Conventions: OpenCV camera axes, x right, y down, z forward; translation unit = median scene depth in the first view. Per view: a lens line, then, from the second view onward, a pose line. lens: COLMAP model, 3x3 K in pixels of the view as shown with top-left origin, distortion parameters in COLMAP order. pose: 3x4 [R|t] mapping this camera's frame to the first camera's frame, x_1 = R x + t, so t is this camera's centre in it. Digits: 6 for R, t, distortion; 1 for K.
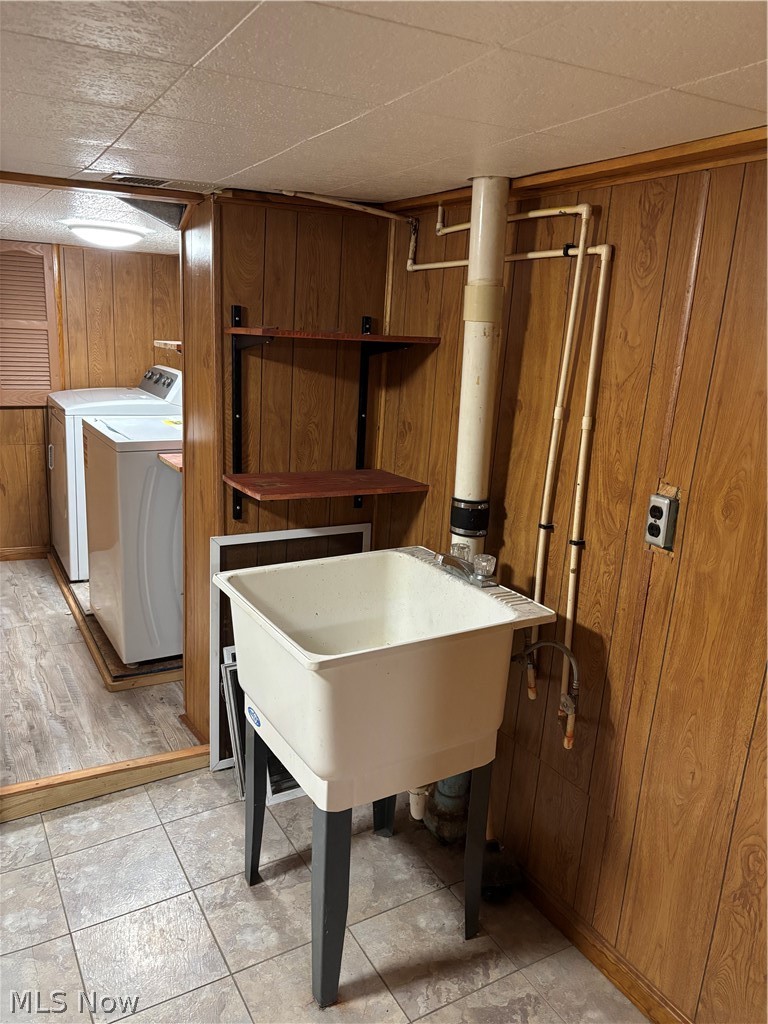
lens RADIAL K [[773.2, 0, 388.5], [0, 773.2, 510.2], [0, 0, 1]] dist [0.037561, -0.036682]
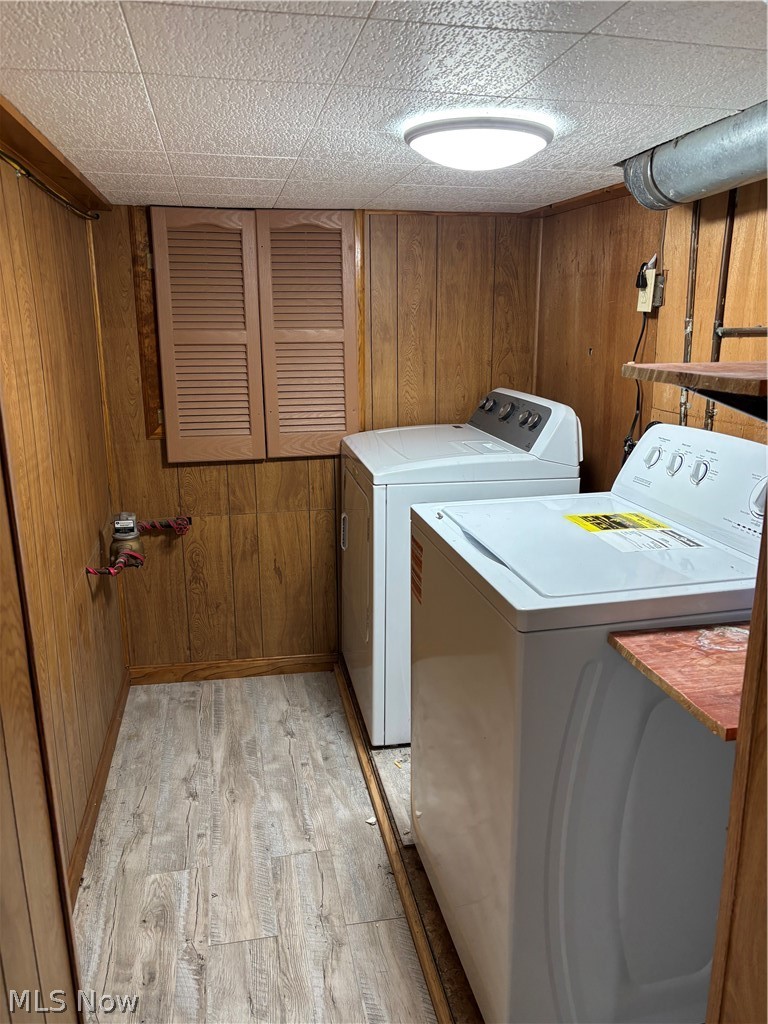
lens RADIAL K [[773.2, 0, 384.1], [0, 773.2, 515.3], [0, 0, 1]] dist [0.037561, -0.036682]
pose [[0.946004, 0.026525, -0.323068, -0.186580], [-0.023196, 0.999631, 0.014151, -0.092908], [0.323324, -0.005893, 0.946270, 0.381490]]
